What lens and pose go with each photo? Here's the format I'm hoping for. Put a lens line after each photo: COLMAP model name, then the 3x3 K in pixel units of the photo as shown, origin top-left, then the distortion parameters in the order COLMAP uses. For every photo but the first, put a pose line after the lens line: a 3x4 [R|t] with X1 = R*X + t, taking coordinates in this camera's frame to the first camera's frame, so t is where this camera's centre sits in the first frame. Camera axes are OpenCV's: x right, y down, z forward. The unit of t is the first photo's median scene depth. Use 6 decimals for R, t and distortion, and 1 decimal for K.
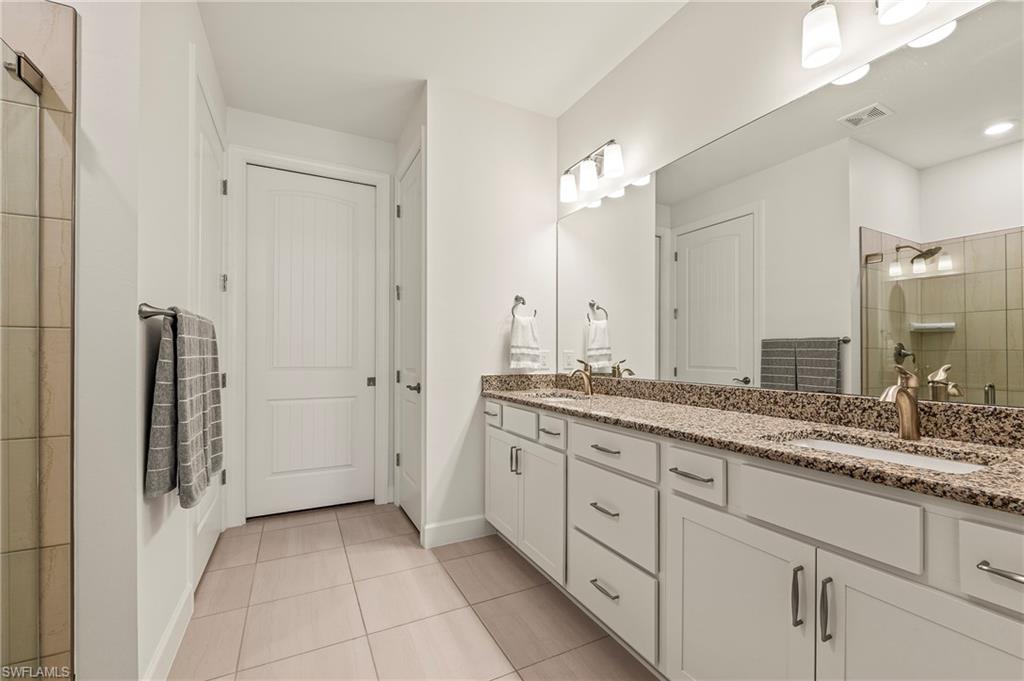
lens RADIAL K [[422.1, 0, 510.1], [0, 422.1, 348.8], [0, 0, 1]] dist [-0.011608, 0.000096]
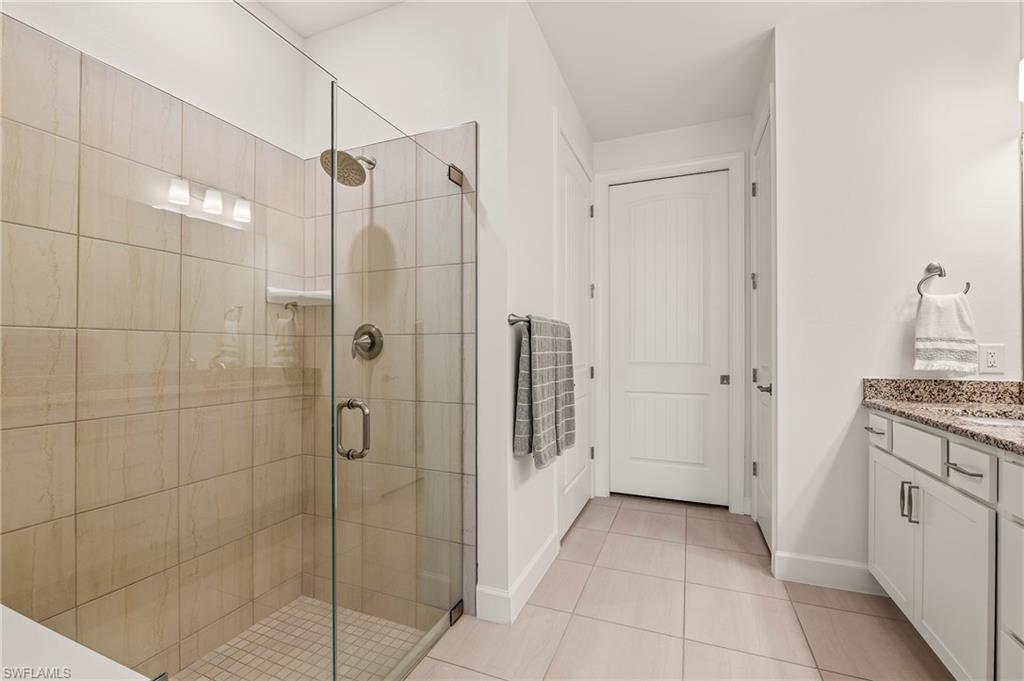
lens RADIAL K [[422.8, 0, 516.4], [0, 422.8, 346.4], [0, 0, 1]] dist [-0.012890, 0.000139]
pose [[0.654091, -0.009240, -0.756359, 0.101758], [0.011217, 0.999934, -0.002516, 0.001400], [0.756333, -0.006838, 0.654151, 0.051694]]
